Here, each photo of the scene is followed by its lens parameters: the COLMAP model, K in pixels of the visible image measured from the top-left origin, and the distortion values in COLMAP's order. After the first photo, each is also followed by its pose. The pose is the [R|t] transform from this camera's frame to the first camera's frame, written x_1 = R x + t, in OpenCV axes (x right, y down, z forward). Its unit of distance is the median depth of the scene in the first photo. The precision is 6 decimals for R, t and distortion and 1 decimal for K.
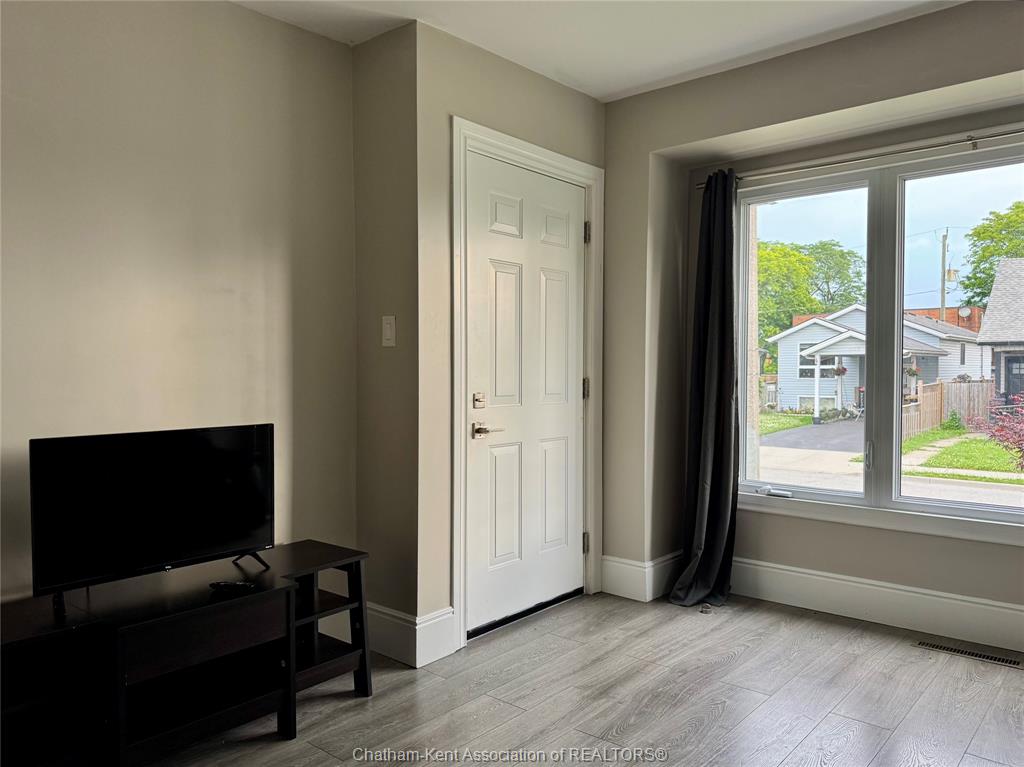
lens RADIAL K [[735.8, 0, 512.9], [0, 735.8, 386.6], [0, 0, 1]] dist [0.060586, -0.023924]
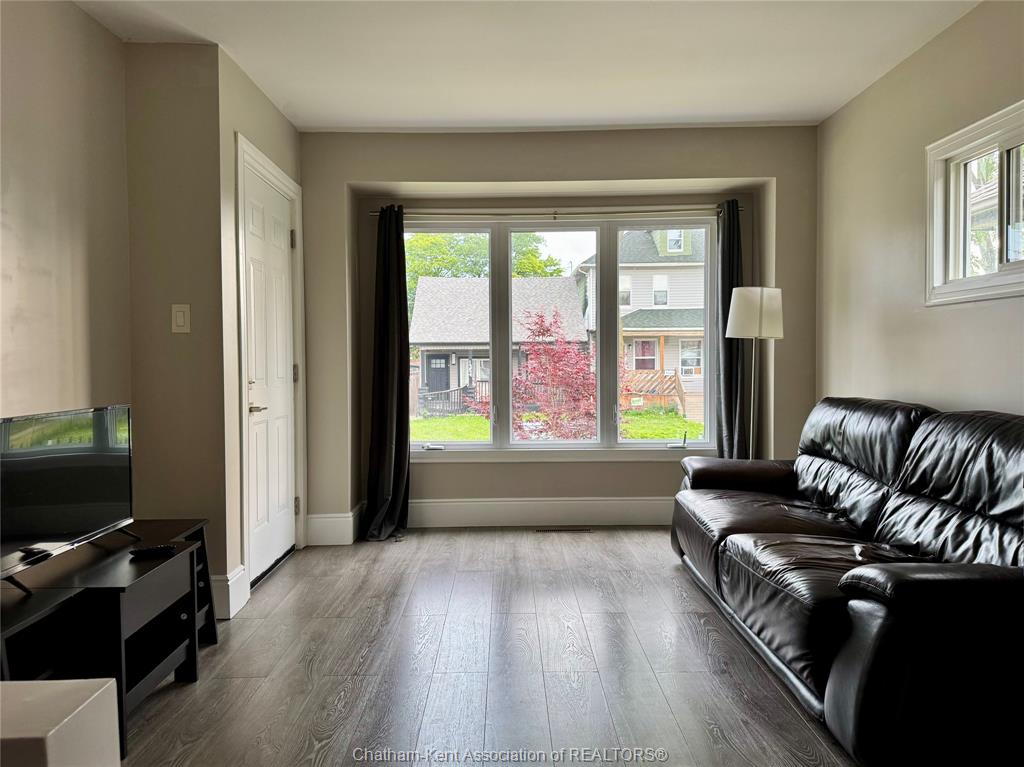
lens RADIAL K [[735.8, 0, 507.5], [0, 735.8, 380.7], [0, 0, 1]] dist [0.060586, -0.023924]
pose [[0.746252, -0.023408, 0.665252, -0.443661], [0.027529, 0.999612, 0.004293, 0.018798], [-0.665095, 0.015110, 0.746606, -0.102278]]
